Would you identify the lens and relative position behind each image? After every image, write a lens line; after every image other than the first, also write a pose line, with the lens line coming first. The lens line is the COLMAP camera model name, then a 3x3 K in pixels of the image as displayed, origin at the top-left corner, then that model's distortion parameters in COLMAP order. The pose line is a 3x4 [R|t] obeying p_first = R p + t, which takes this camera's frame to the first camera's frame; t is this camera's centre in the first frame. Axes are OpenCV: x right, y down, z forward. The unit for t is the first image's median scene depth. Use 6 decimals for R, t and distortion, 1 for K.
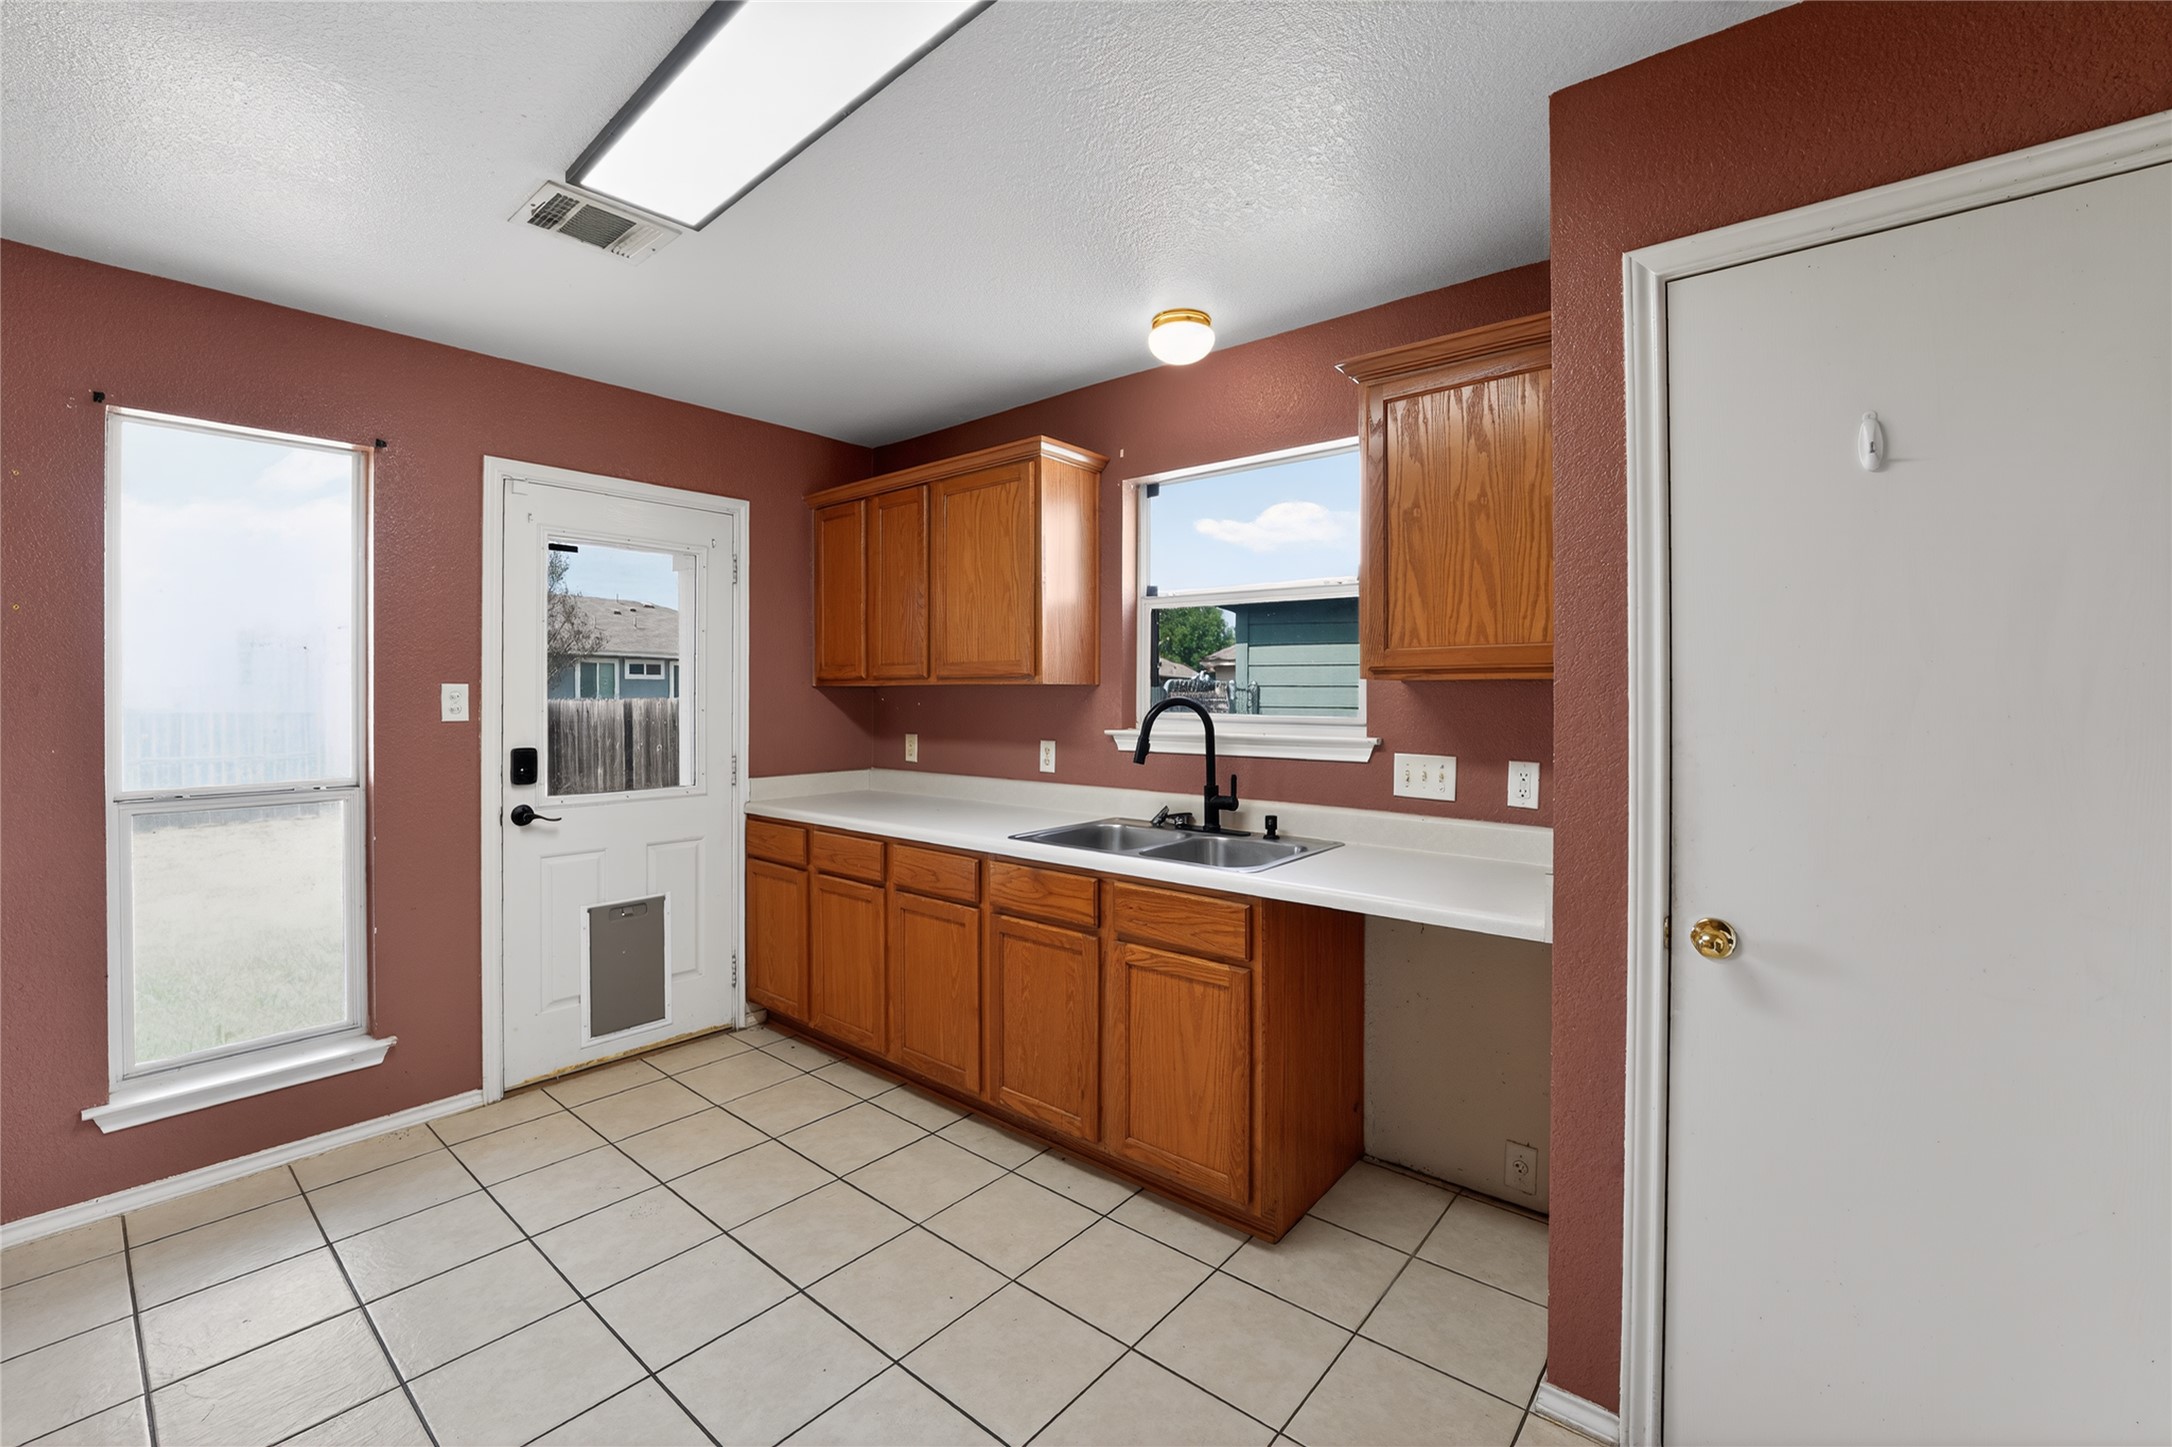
lens RADIAL K [[895.5, 0, 1060.2], [0, 895.5, 693.2], [0, 0, 1]] dist [-0.023476, 0.002041]
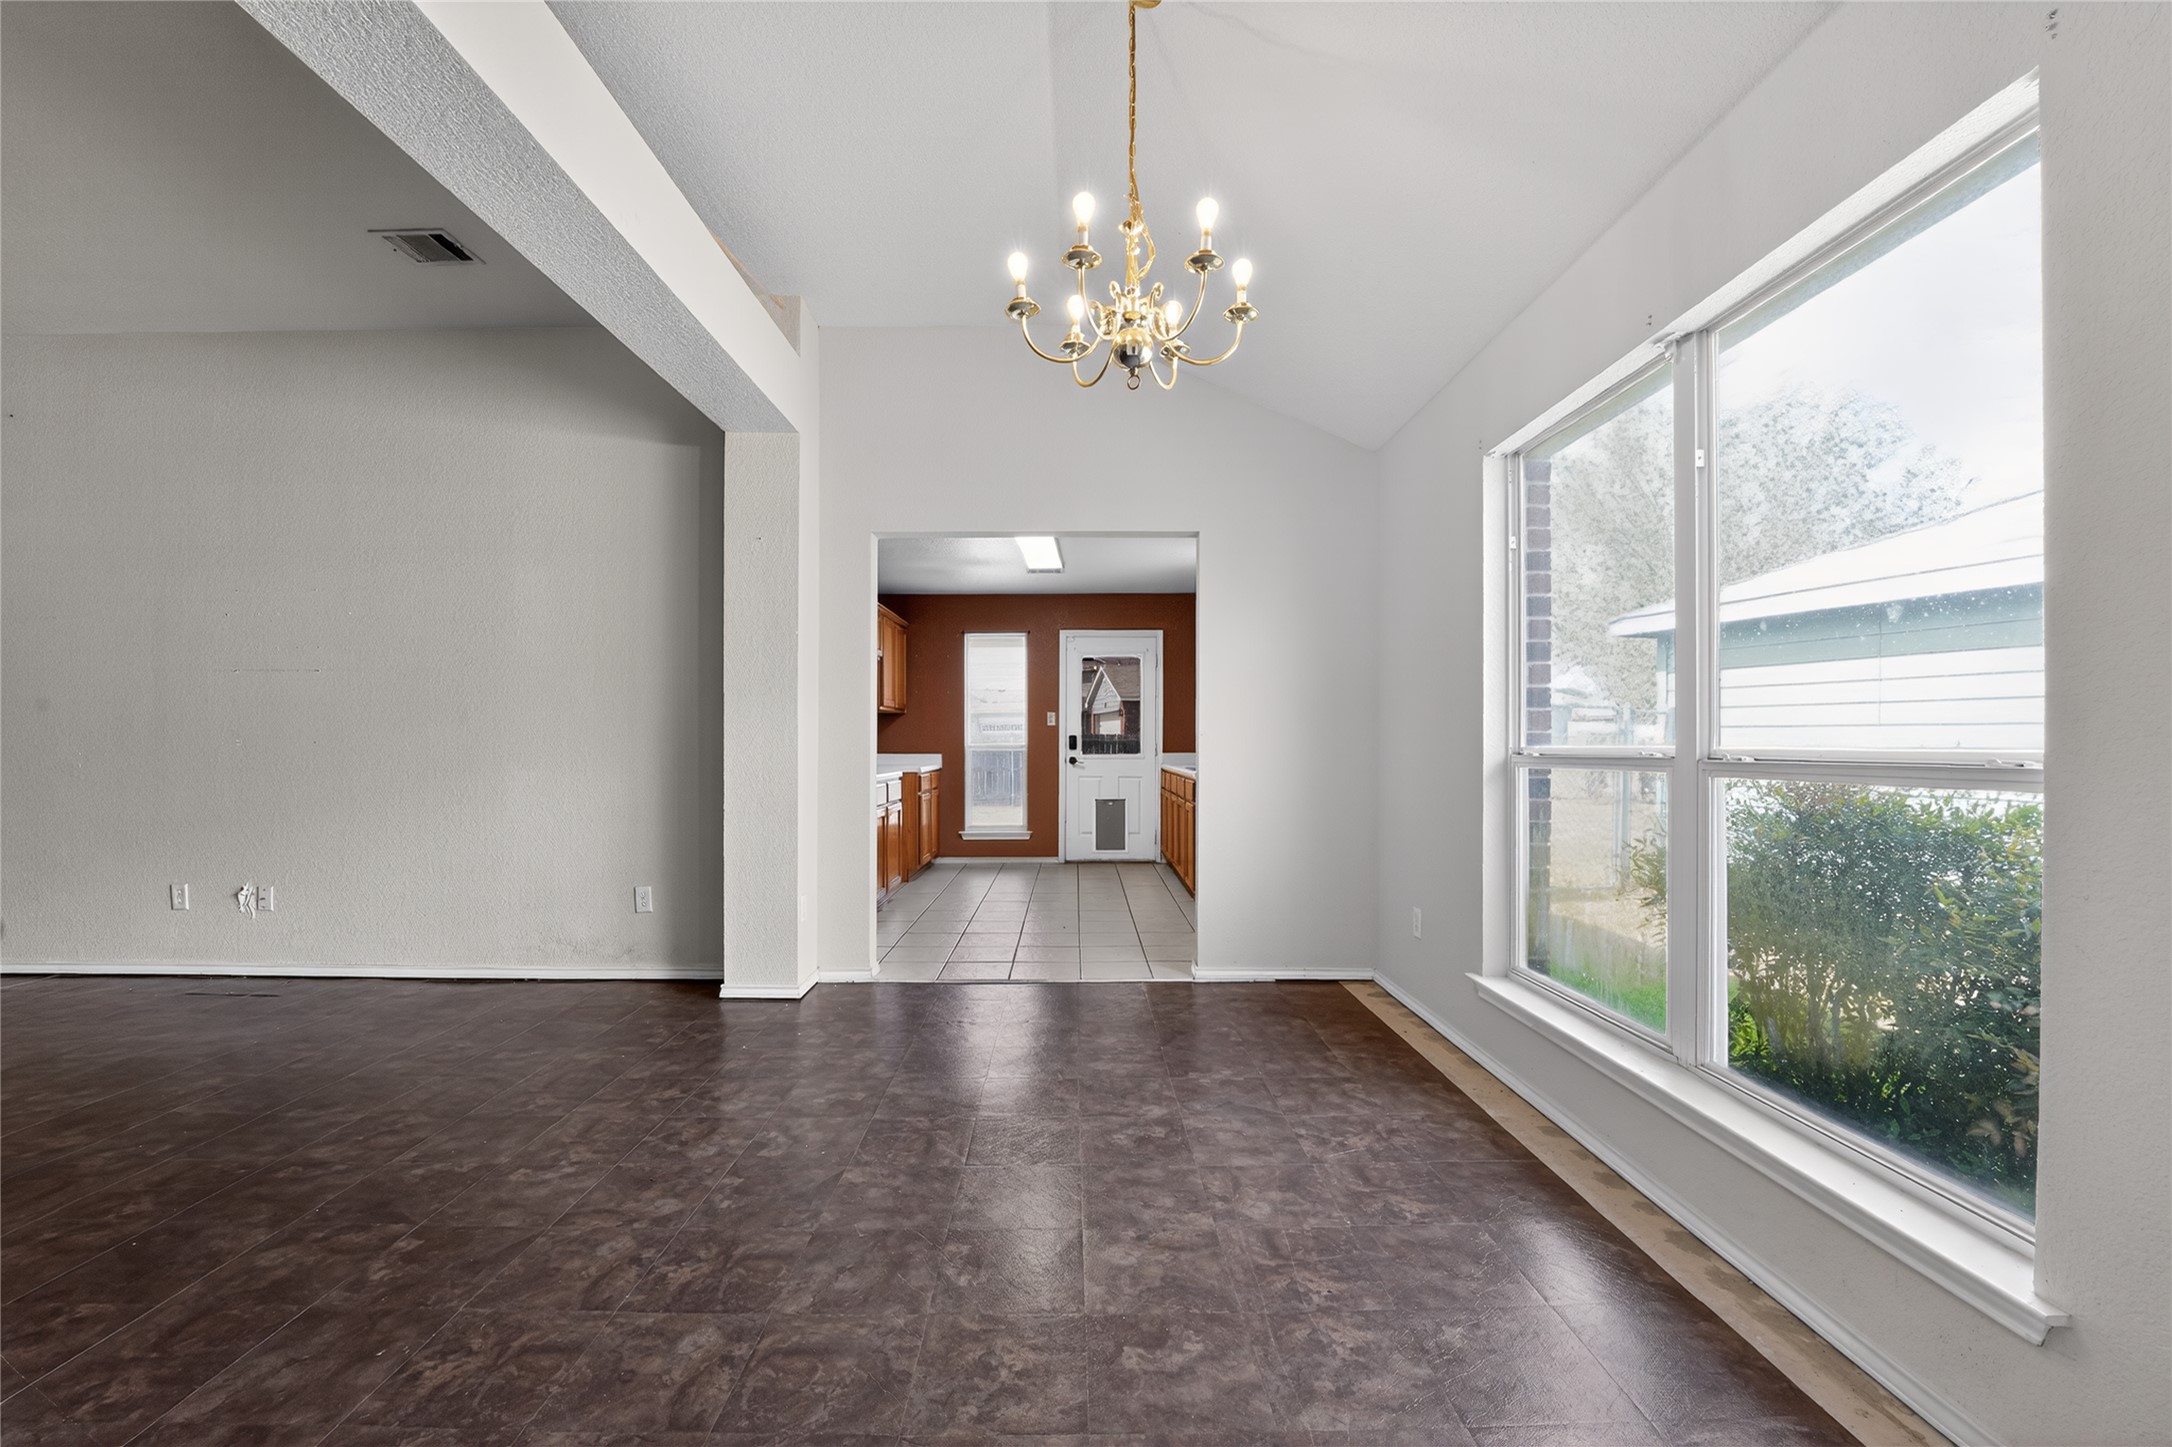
lens RADIAL K [[895.5, 0, 1060.4], [0, 895.5, 735.4], [0, 0, 1]] dist [-0.023476, 0.002041]
pose [[0.638635, -0.009336, -0.769453, 1.477162], [-0.000137, 0.999925, -0.012246, 0.094462], [0.769510, 0.007926, 0.638586, -0.775211]]
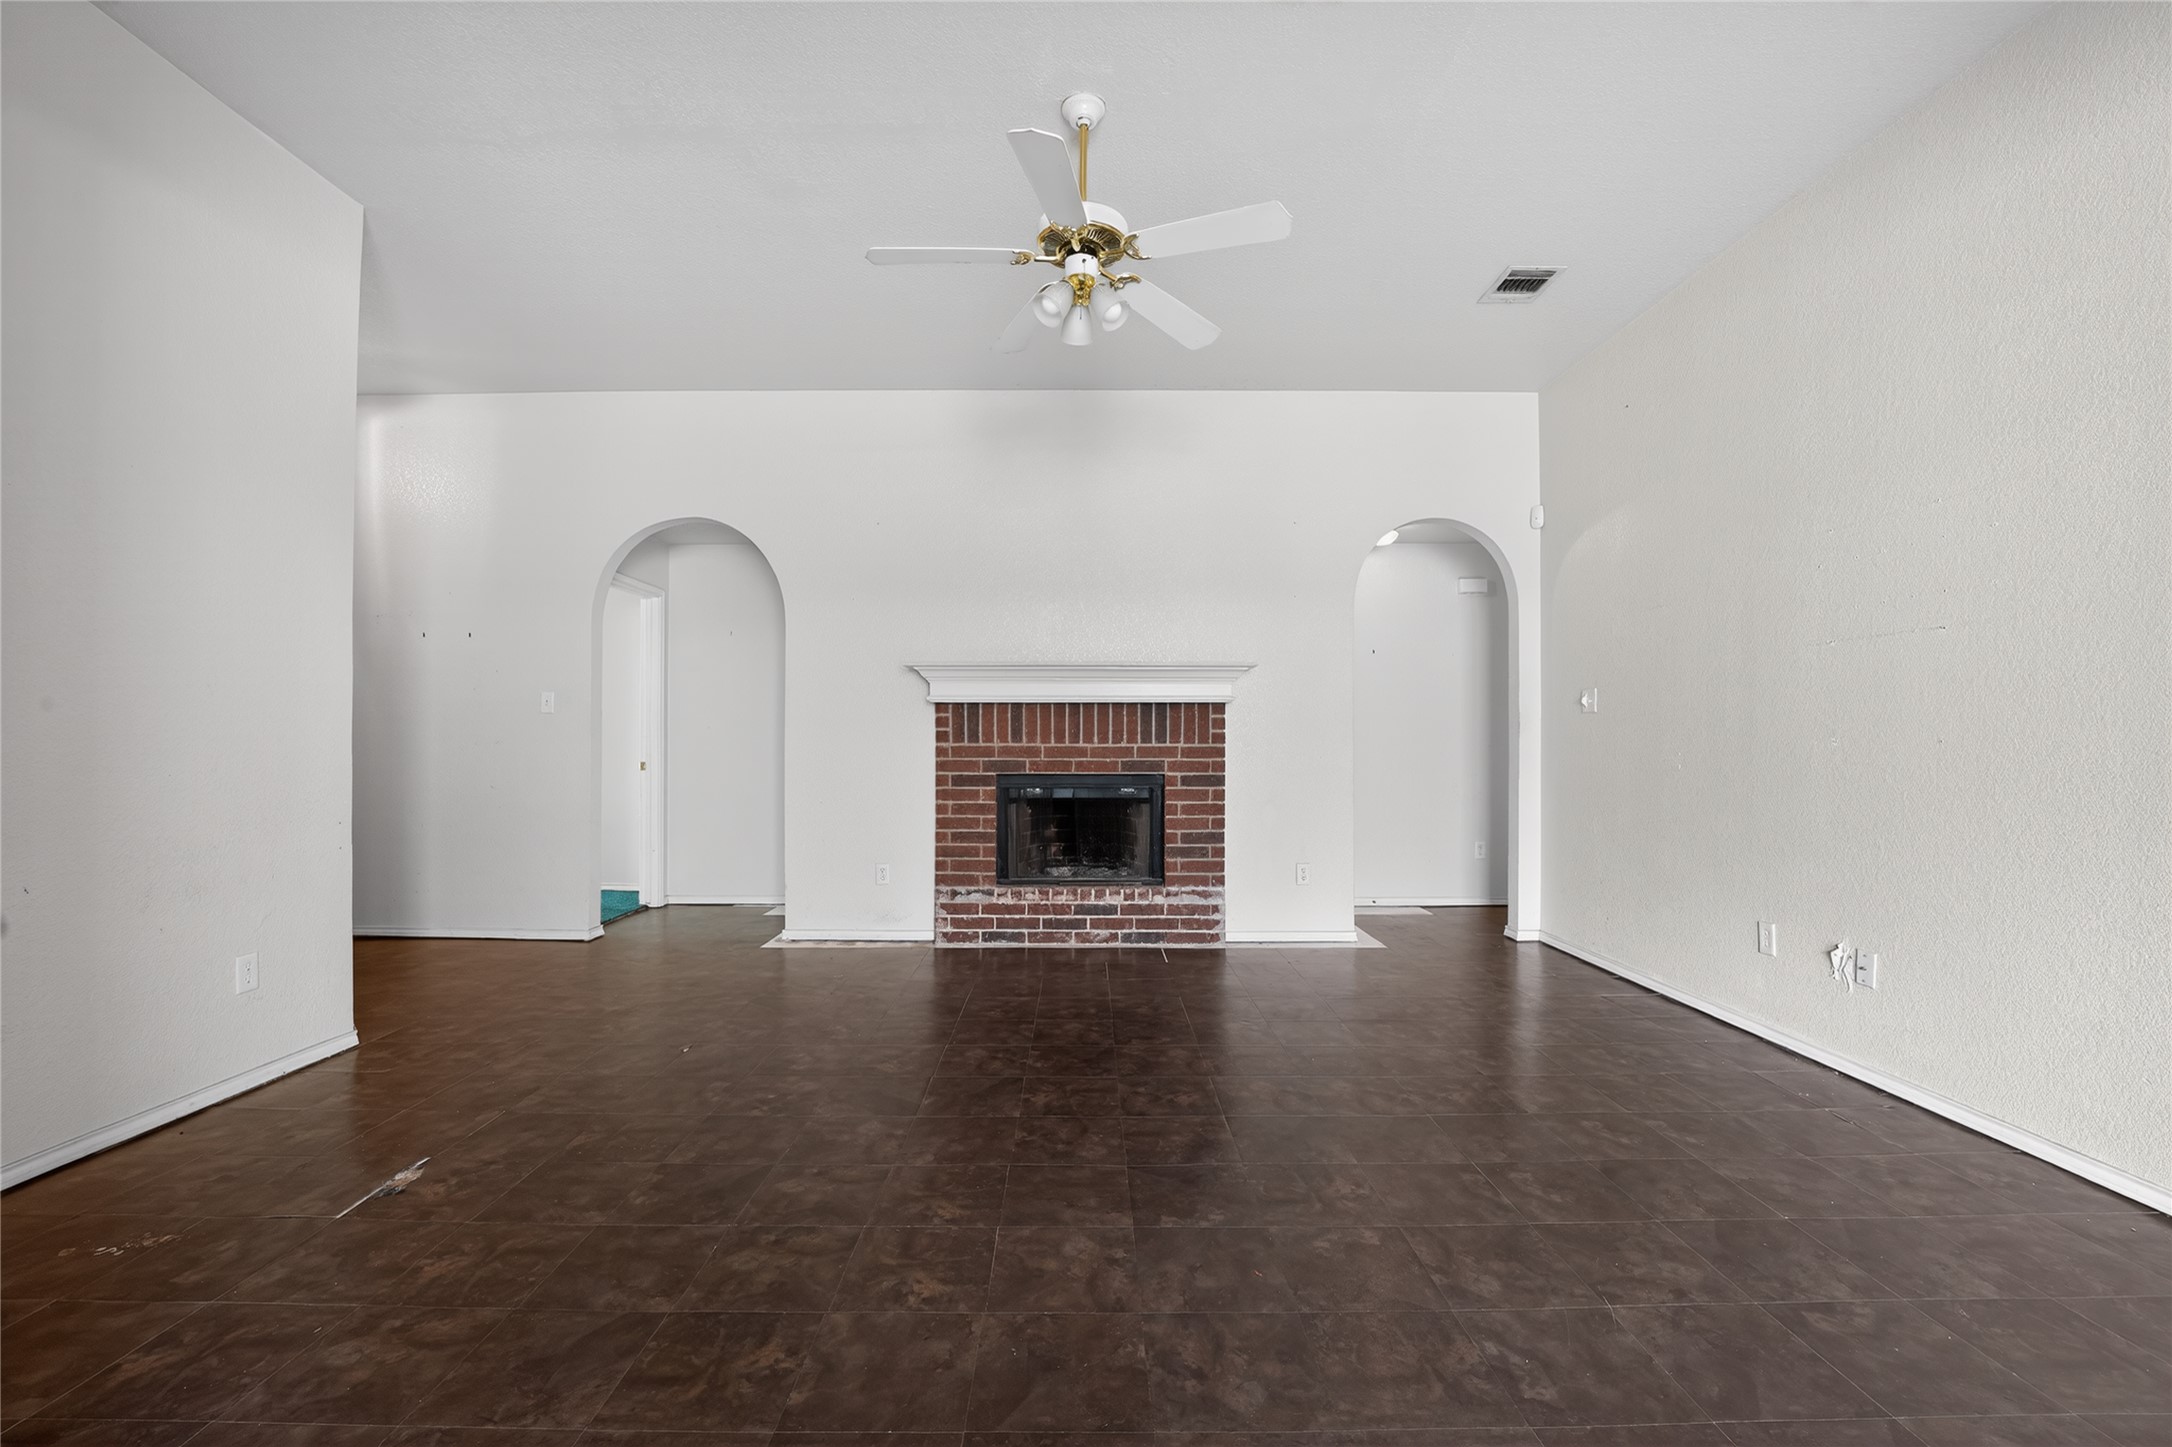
lens RADIAL K [[895.5, 0, 1071.0], [0, 895.5, 736.2], [0, 0, 1]] dist [-0.023476, 0.002041]
pose [[-0.766326, -0.003587, -0.642441, 0.857498], [-0.003574, 0.999993, -0.001321, 0.091296], [0.642441, 0.001284, -0.766334, -0.681583]]
